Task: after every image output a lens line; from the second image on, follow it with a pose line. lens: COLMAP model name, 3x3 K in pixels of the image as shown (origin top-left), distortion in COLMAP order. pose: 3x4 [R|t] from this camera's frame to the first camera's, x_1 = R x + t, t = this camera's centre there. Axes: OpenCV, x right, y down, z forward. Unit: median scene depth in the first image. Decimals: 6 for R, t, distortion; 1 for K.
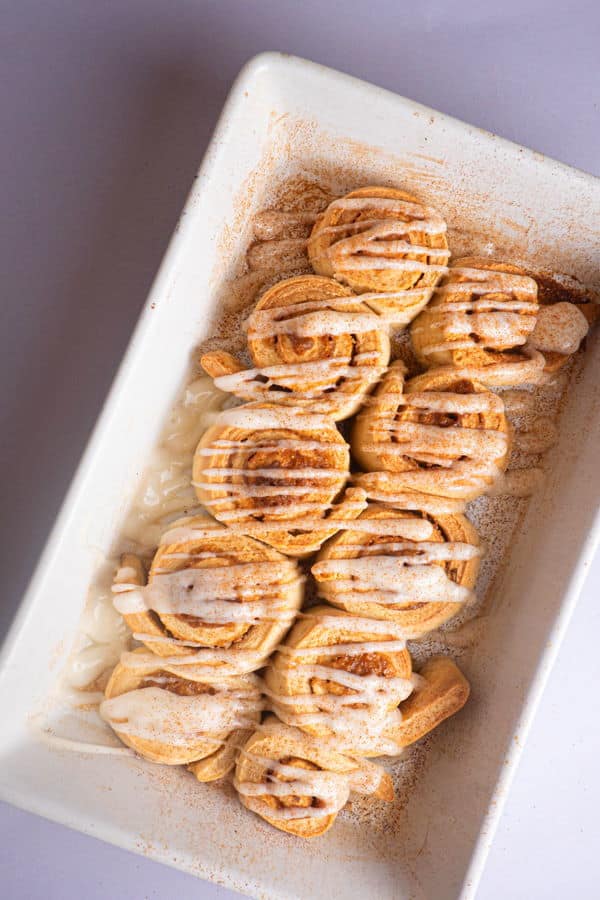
lens RADIAL K [[1100.7, 0, 317.0], [0, 1100.7, 462.8], [0, 0, 1]] dist [0.024326, 0.000000]
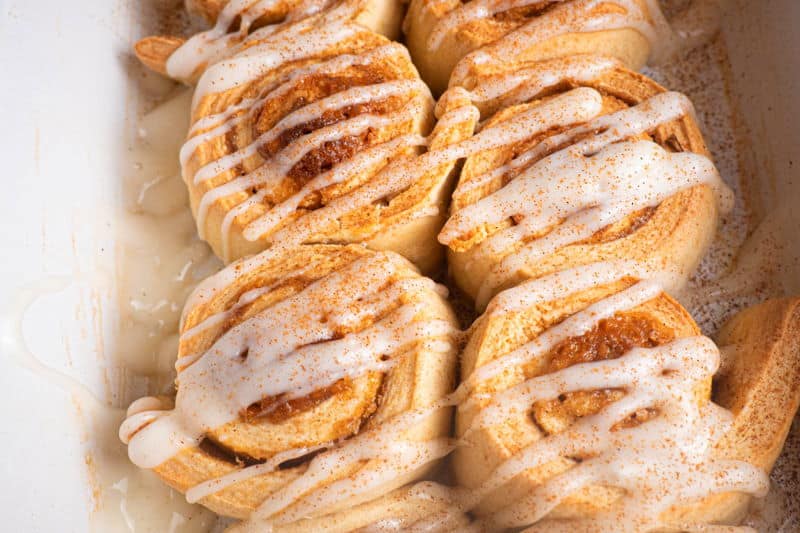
lens RADIAL K [[978.4, 0, 399.3], [0, 978.4, 260.9], [0, 0, 1]] dist [0.024326, 0.000000]
pose [[0.897972, -0.437752, 0.044946, -0.048813], [0.426629, 0.840991, -0.332748, 0.258396], [0.107862, 0.317974, 0.941944, 0.540724]]
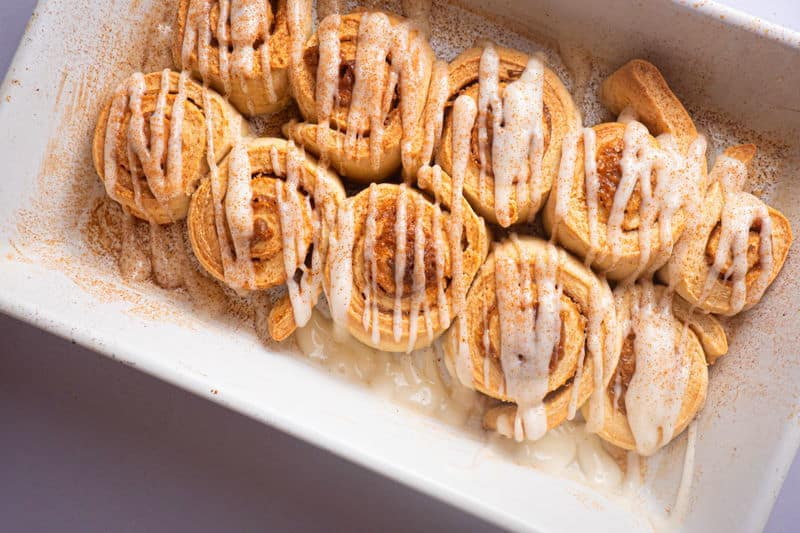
lens RADIAL K [[978.4, 0, 405.3], [0, 978.4, 259.7], [0, 0, 1]] dist [0.024326, 0.000000]
pose [[0.023766, -0.999360, -0.026748, -0.012388], [0.999642, 0.023426, 0.012955, 0.003009], [-0.012320, -0.027046, 0.999558, 0.175021]]
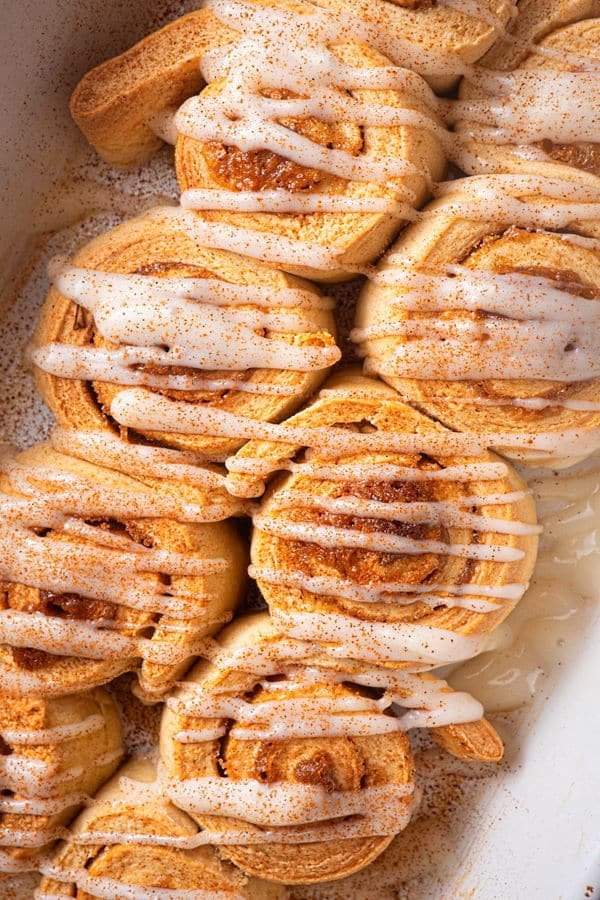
lens RADIAL K [[1381.6, 0, 298.0], [0, 1381.6, 442.1], [0, 0, 1]] dist [0.017347, 0.000000]
pose [[-0.994983, -0.099089, 0.013814, 0.002186], [0.098459, -0.994313, -0.040587, 0.080185], [0.017757, -0.039023, 0.999081, 0.321038]]
